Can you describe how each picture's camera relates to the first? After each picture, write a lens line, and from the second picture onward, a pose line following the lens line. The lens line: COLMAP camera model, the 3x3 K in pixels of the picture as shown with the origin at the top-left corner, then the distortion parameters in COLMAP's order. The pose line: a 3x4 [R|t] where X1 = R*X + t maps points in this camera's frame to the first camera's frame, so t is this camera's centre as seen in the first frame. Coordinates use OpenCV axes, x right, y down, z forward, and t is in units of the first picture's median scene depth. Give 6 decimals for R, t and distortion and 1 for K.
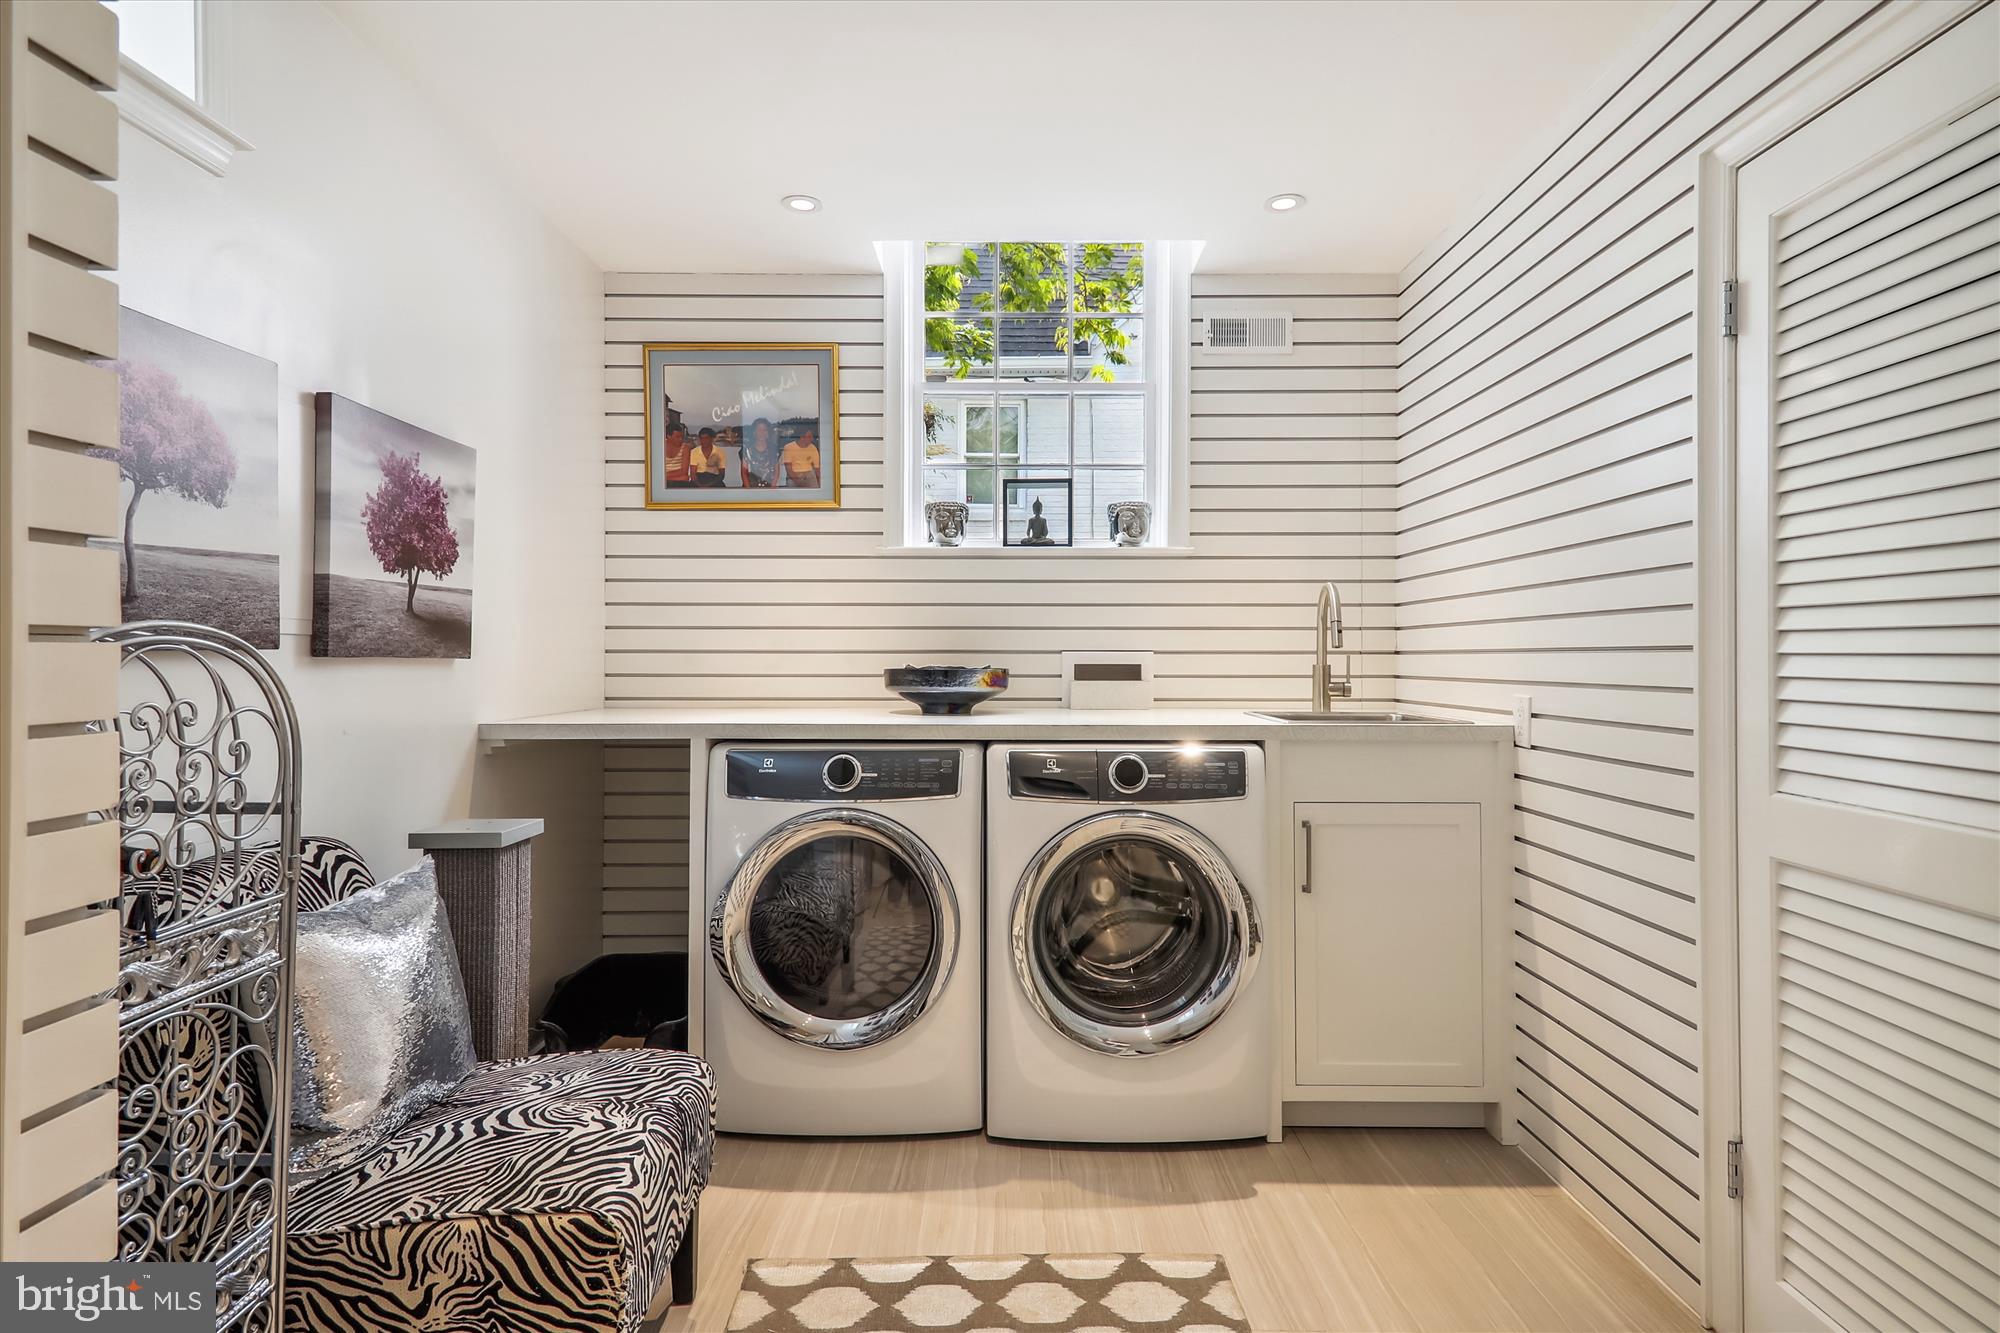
lens RADIAL K [[1005.3, 0, 1007.3], [0, 1005.3, 655.2], [0, 0, 1]] dist [0.042846, -0.015976]
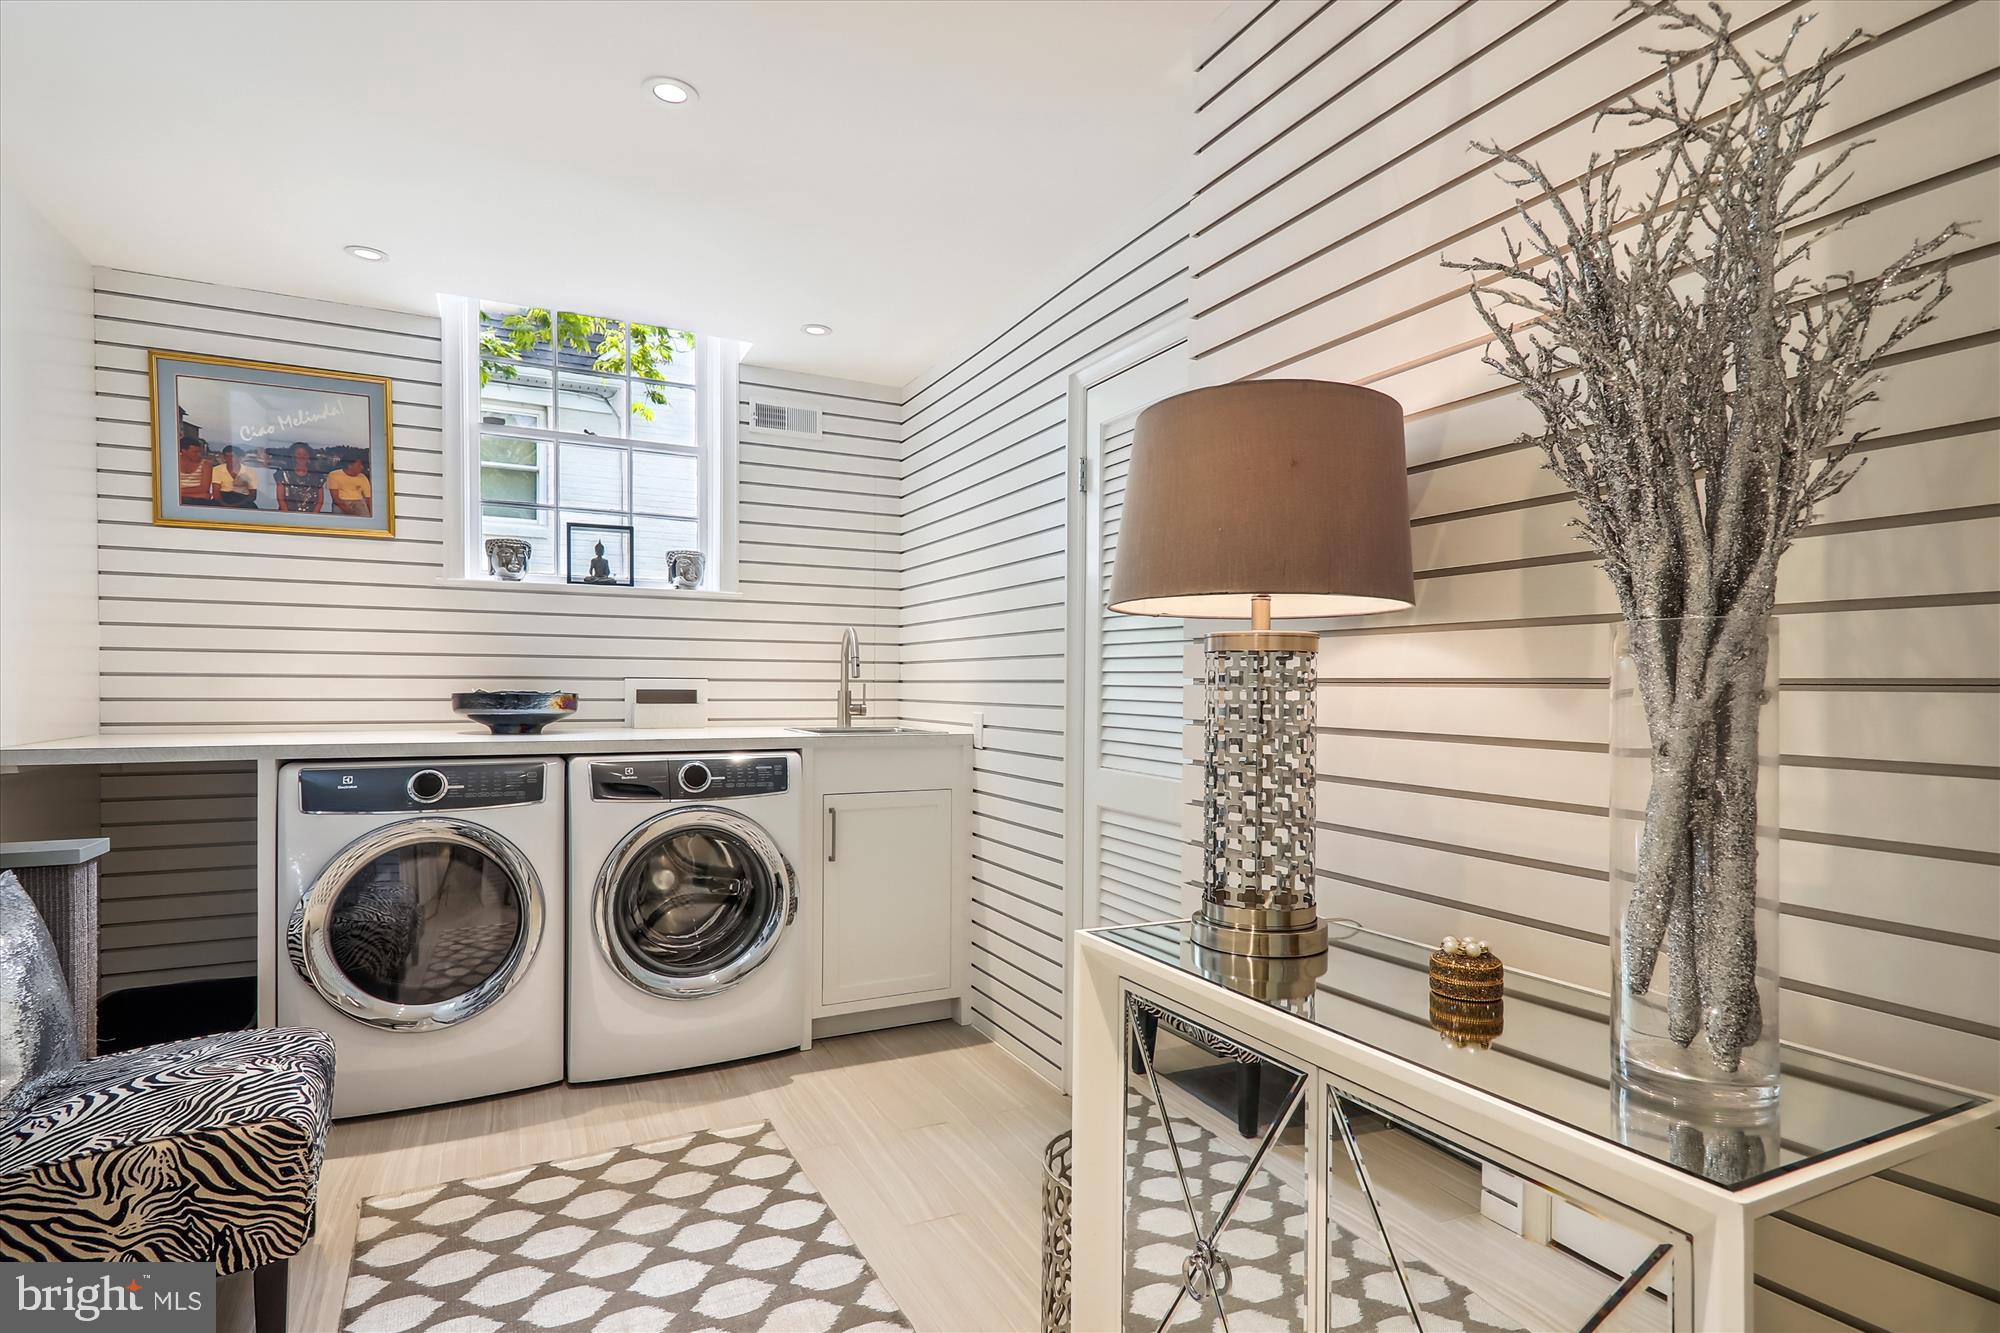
lens RADIAL K [[1031.3, 0, 1029.6], [0, 1031.3, 695.3], [0, 0, 1]] dist [0.004803, -0.000832]
pose [[0.887899, 0.000496, 0.460037, -0.097931], [-0.007635, 0.999878, 0.013659, -0.004985], [-0.459974, -0.015640, 0.887794, -0.323977]]
